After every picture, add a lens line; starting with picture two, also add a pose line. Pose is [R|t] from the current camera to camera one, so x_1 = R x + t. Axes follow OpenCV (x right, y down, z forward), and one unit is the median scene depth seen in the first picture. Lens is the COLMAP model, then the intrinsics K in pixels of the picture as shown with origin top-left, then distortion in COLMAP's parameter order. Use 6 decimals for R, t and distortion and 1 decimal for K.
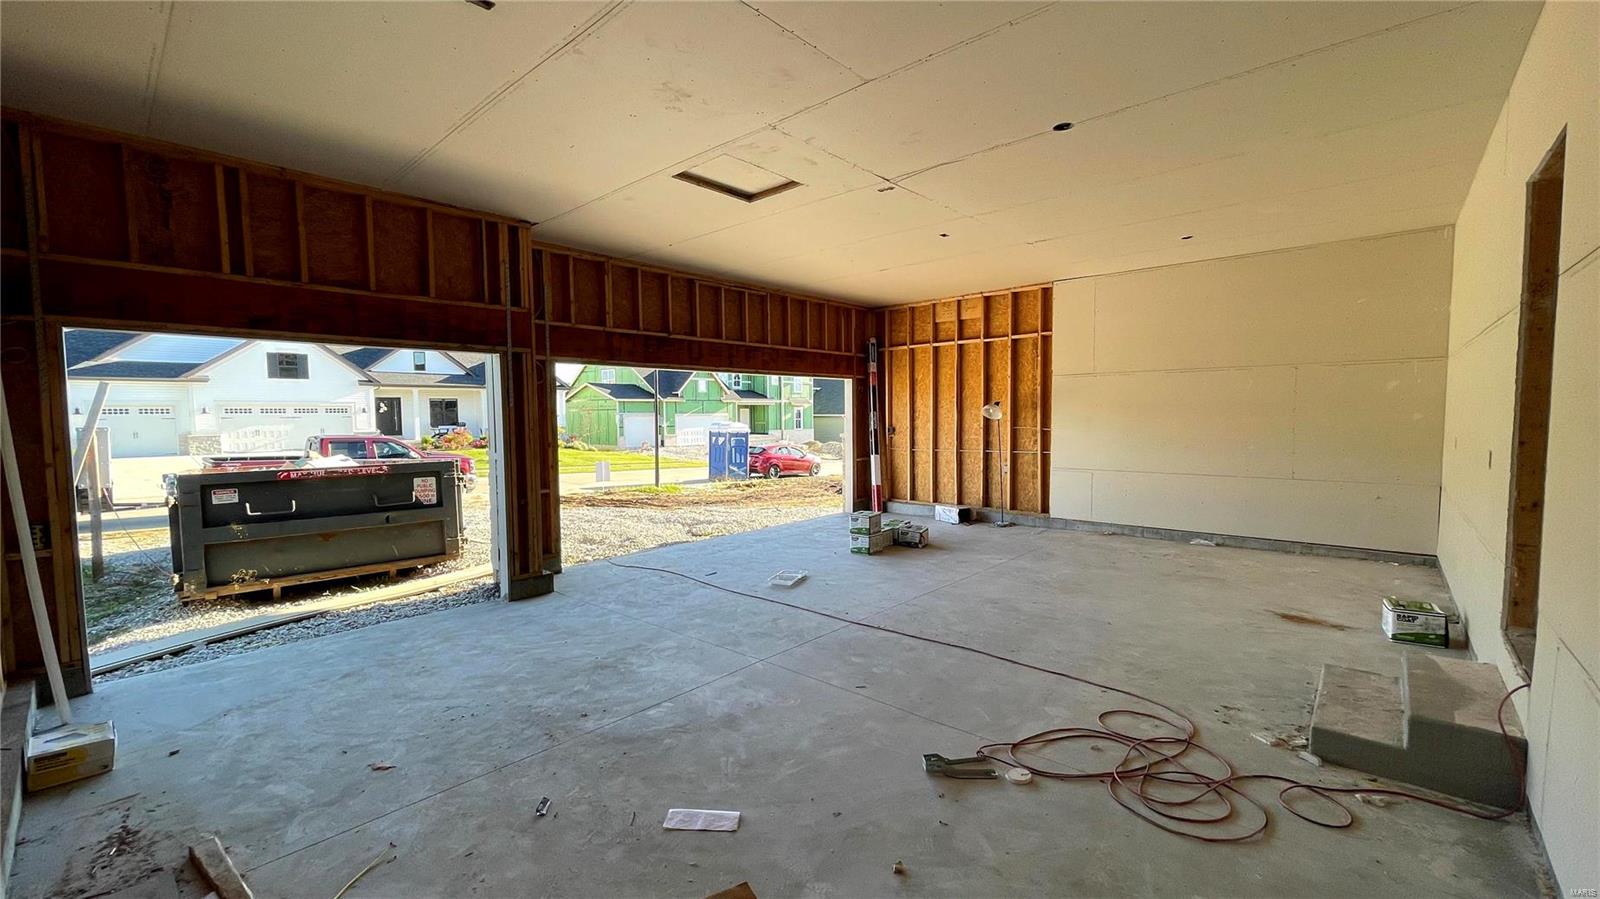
lens RADIAL K [[643.1, 0, 800.0], [0, 643.1, 449.5], [0, 0, 1]] dist [-0.001549, -0.000021]
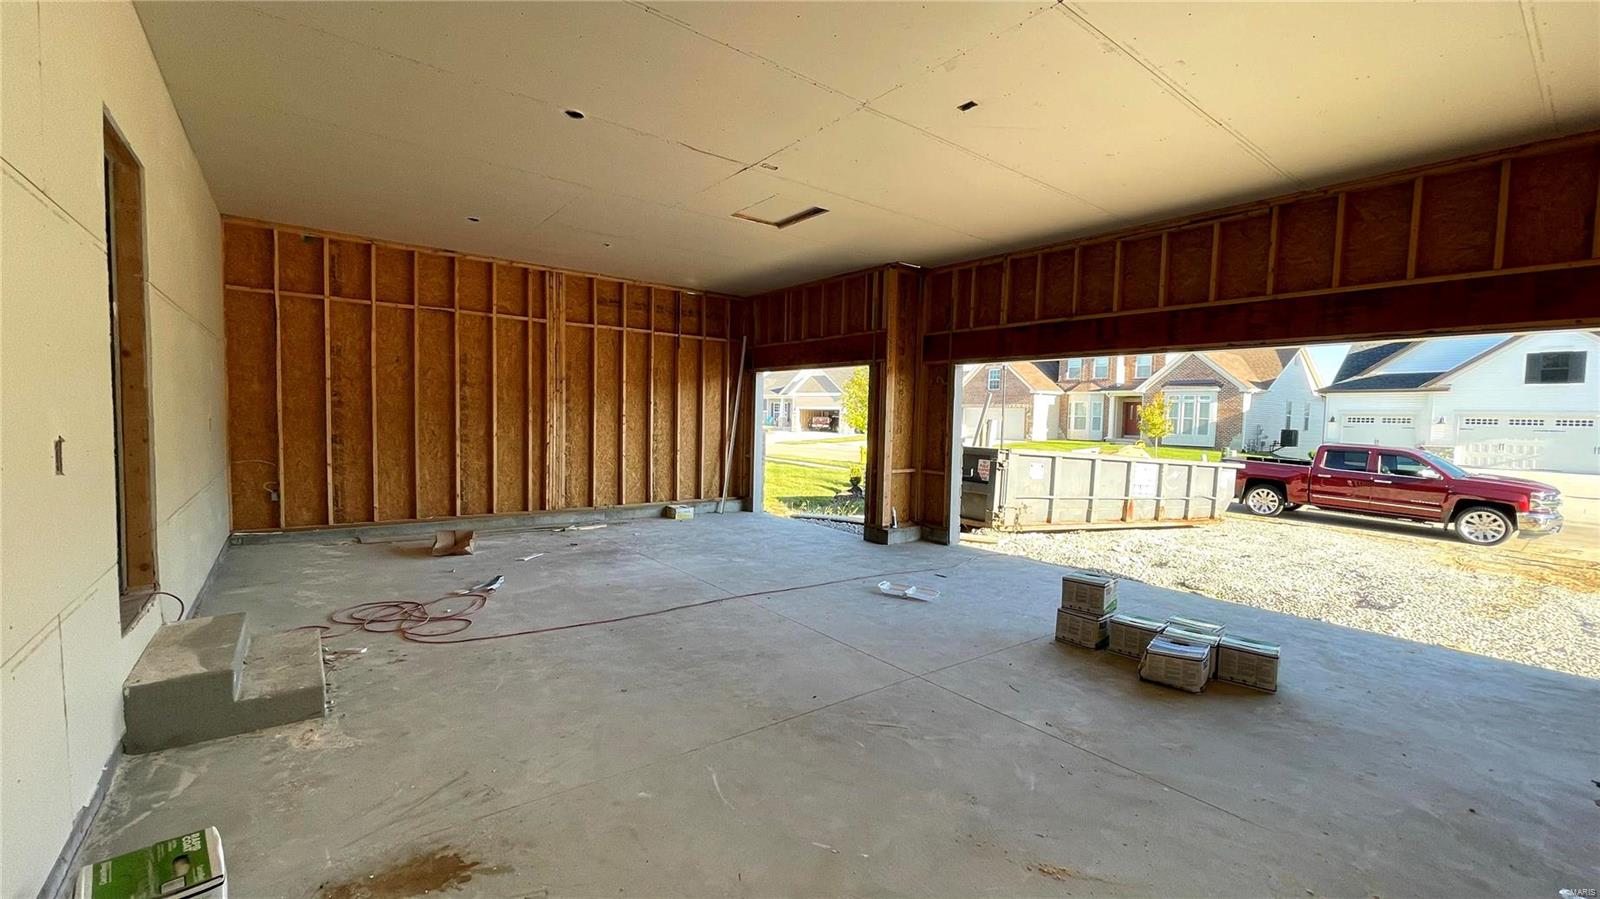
lens RADIAL K [[643.1, 0, 800.0], [0, 643.1, 449.5], [0, 0, 1]] dist [-0.001549, -0.000021]
pose [[-0.173792, 0.057142, -0.983123, 1.058243], [-0.079384, 0.994253, 0.071822, -0.056610], [0.981578, 0.090526, -0.168257, 1.203413]]
